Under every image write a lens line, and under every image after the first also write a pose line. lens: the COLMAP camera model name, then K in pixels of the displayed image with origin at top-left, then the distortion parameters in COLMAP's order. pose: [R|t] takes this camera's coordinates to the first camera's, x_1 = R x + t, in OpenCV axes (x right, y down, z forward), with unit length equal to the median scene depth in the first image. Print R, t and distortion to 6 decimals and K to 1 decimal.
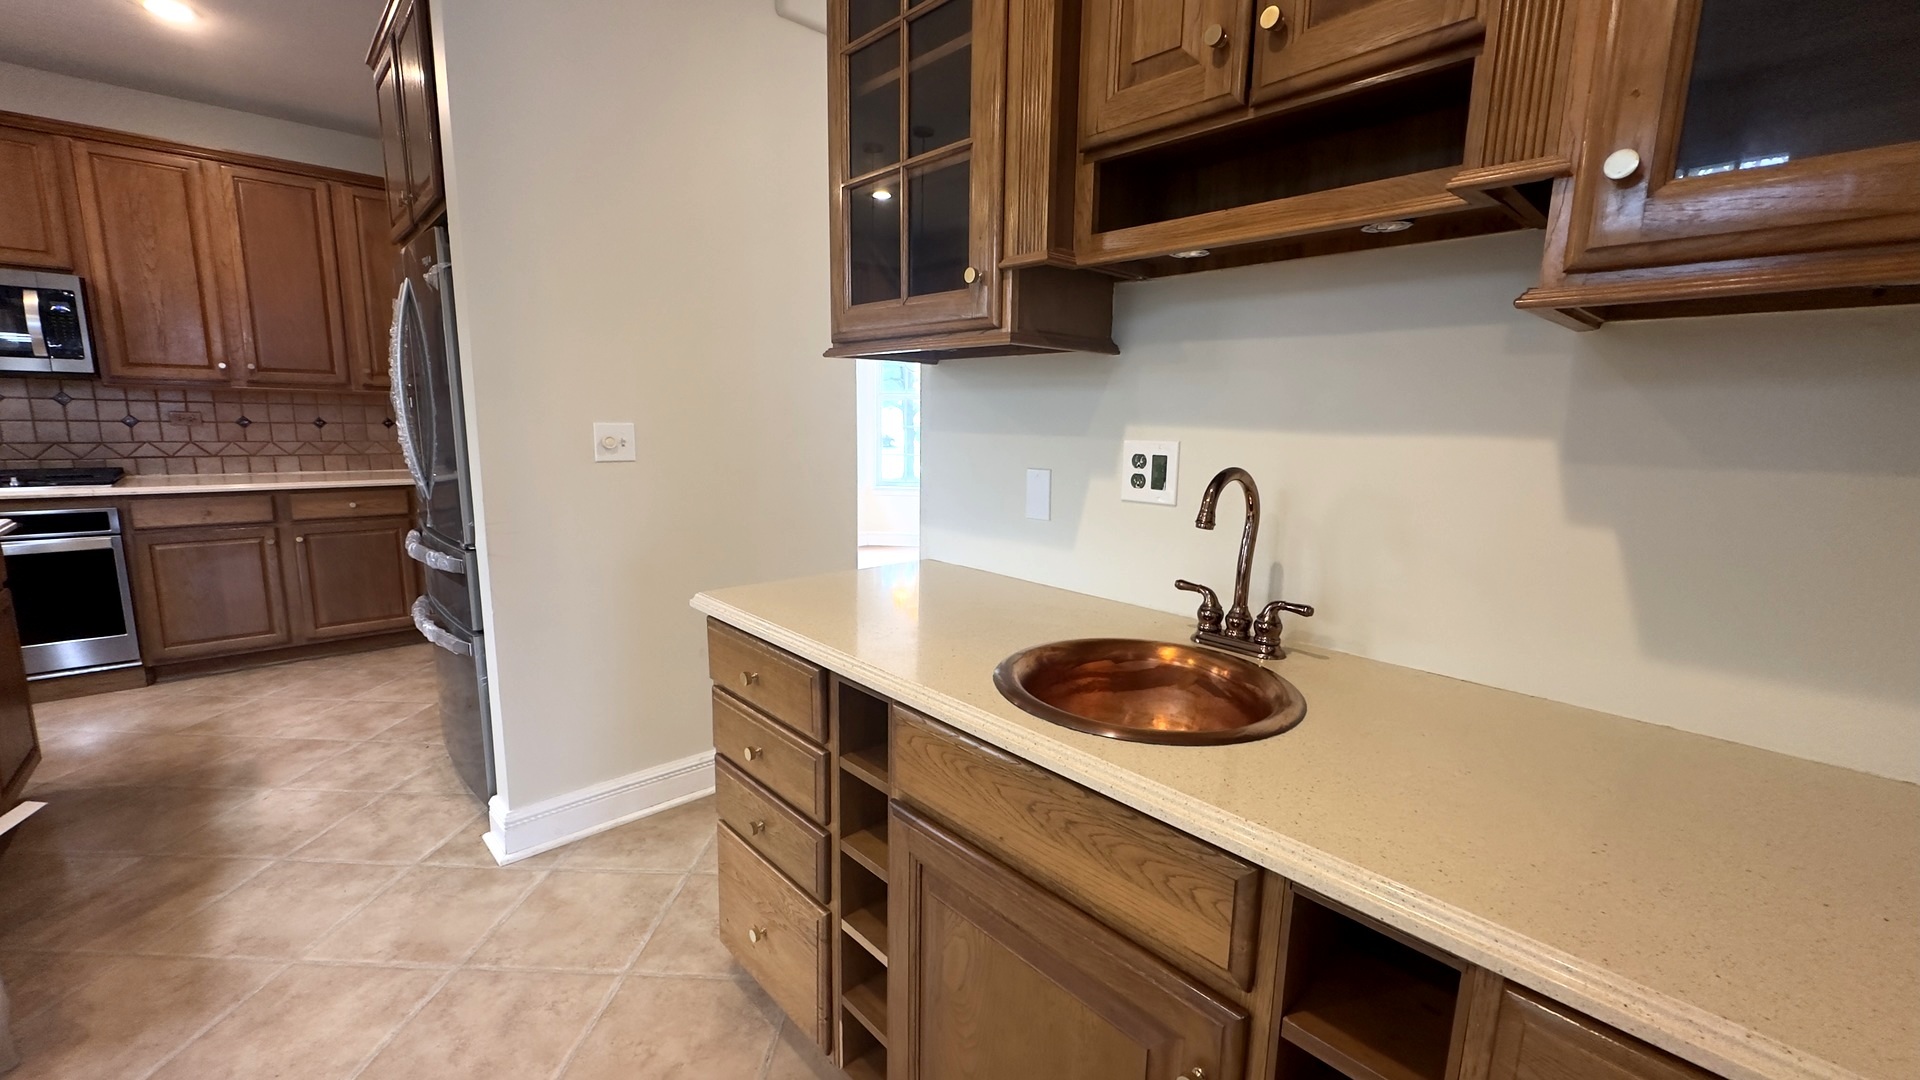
lens RADIAL K [[763.1, 0, 948.1], [0, 763.1, 541.1], [0, 0, 1]] dist [-0.001431, 0.001444]
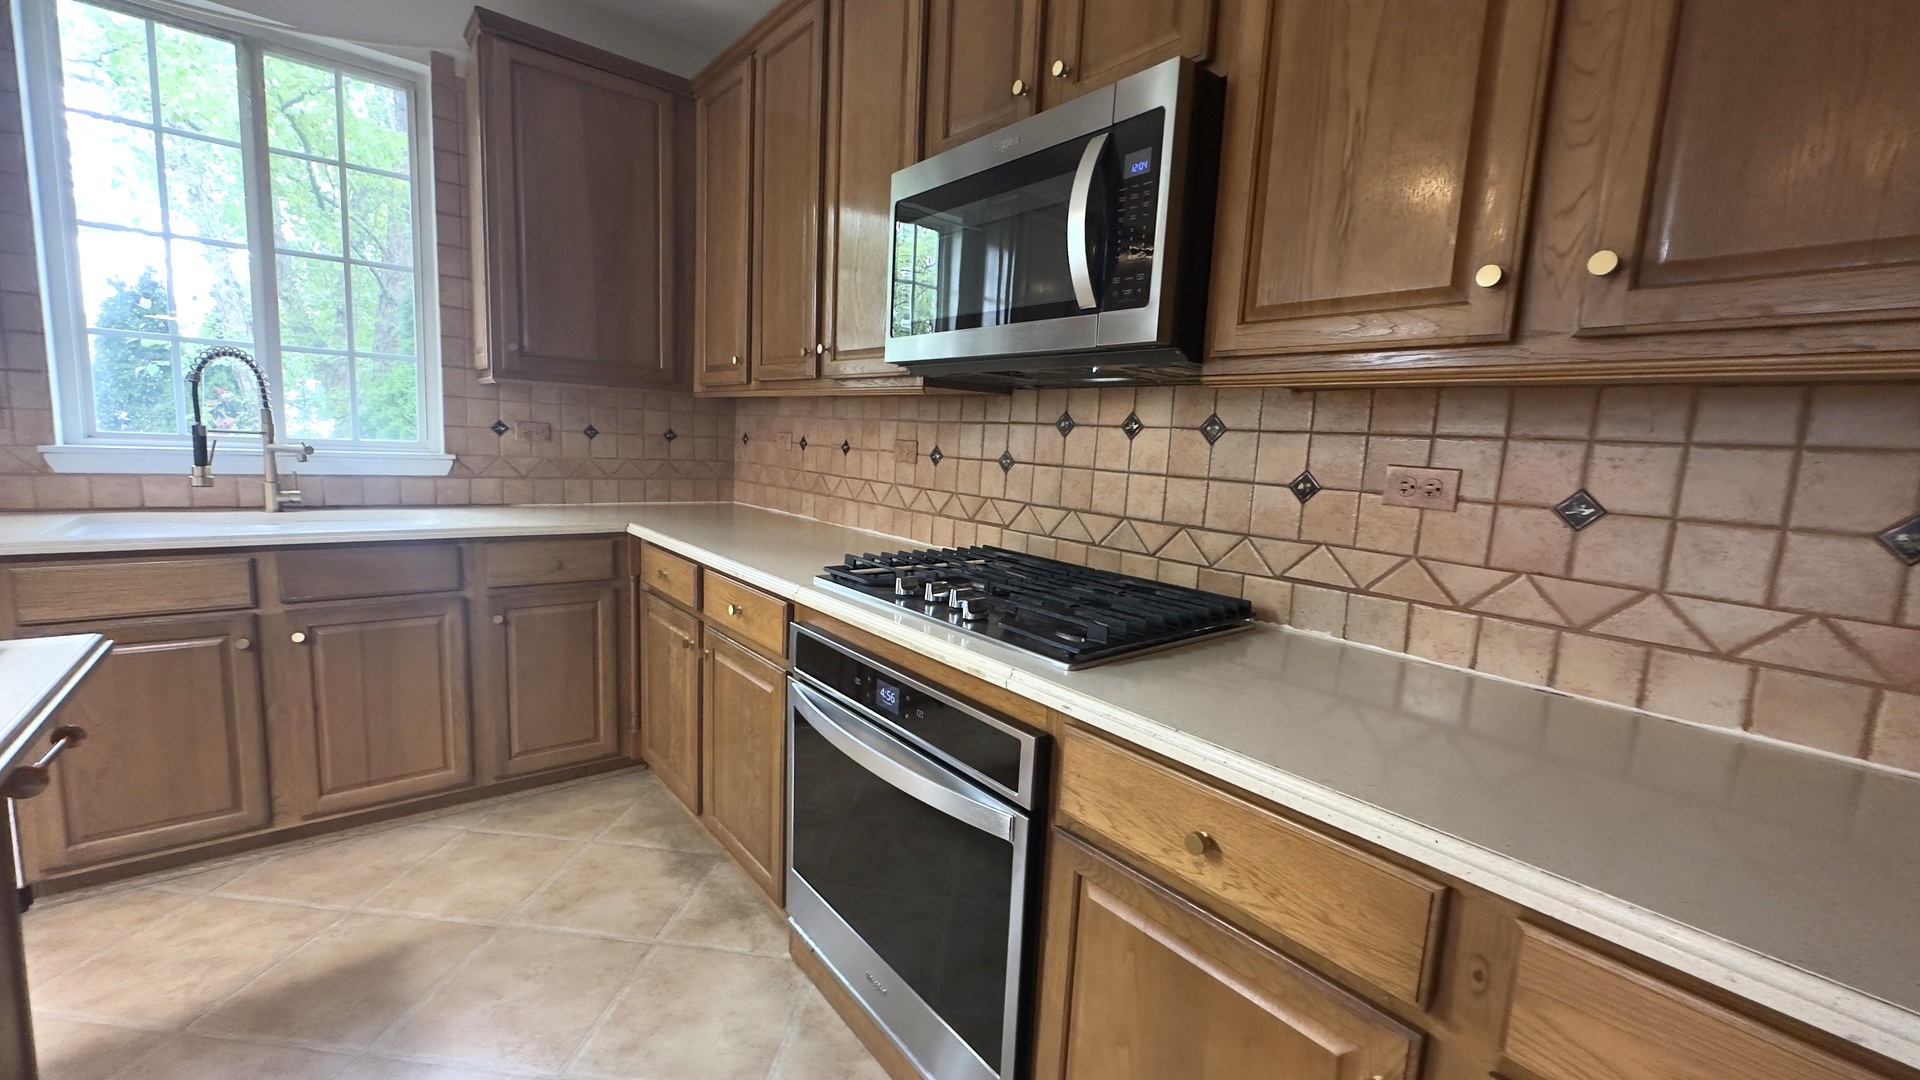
lens RADIAL K [[763.1, 0, 964.8], [0, 763.1, 544.2], [0, 0, 1]] dist [-0.001431, 0.001444]
pose [[-0.036957, 0.112696, -0.992942, -0.699831], [-0.214194, 0.969635, 0.118023, -0.141237], [0.976092, 0.217044, -0.011696, 0.864298]]
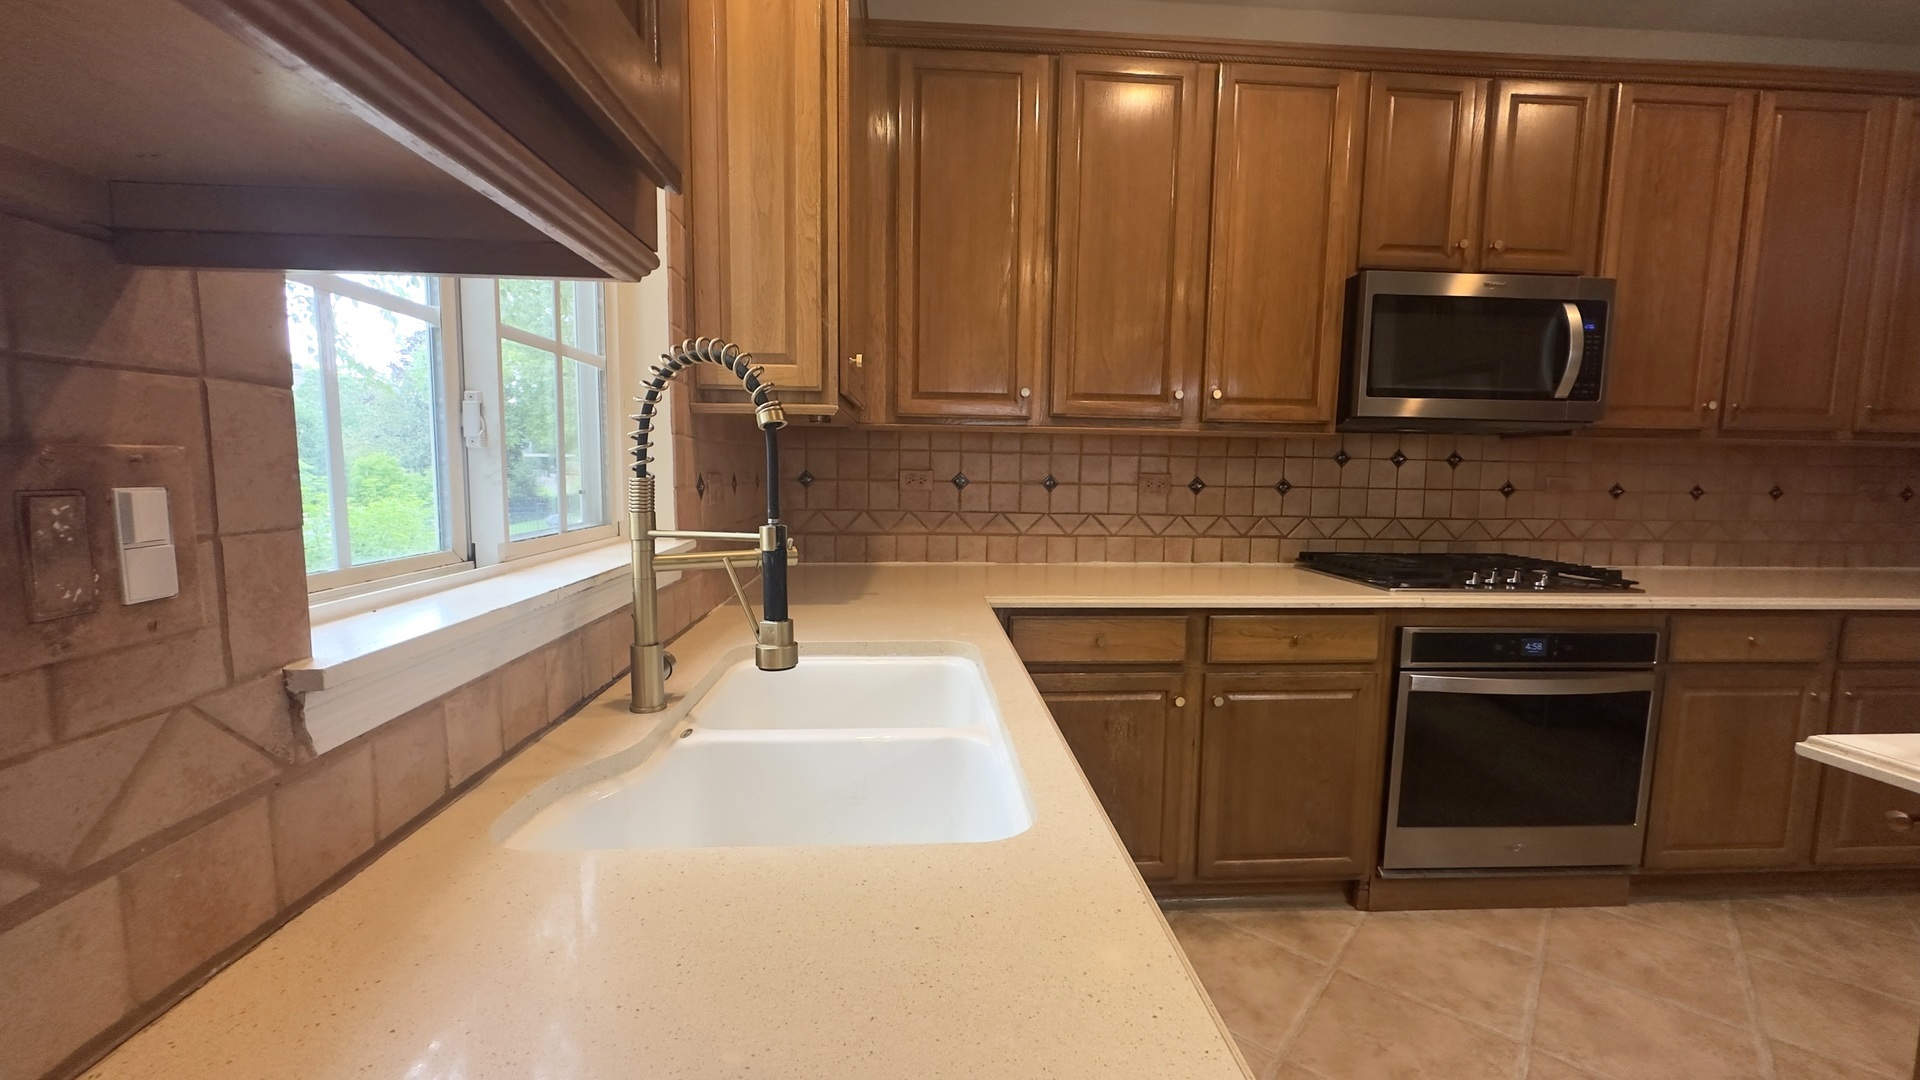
lens RADIAL K [[763.1, 0, 966.4], [0, 763.1, 541.2], [0, 0, 1]] dist [-0.001431, 0.001444]
pose [[0.785168, 0.050231, -0.617242, -1.048838], [-0.096236, 0.994494, -0.041485, -0.030511], [0.611759, 0.091974, 0.785679, 0.127754]]
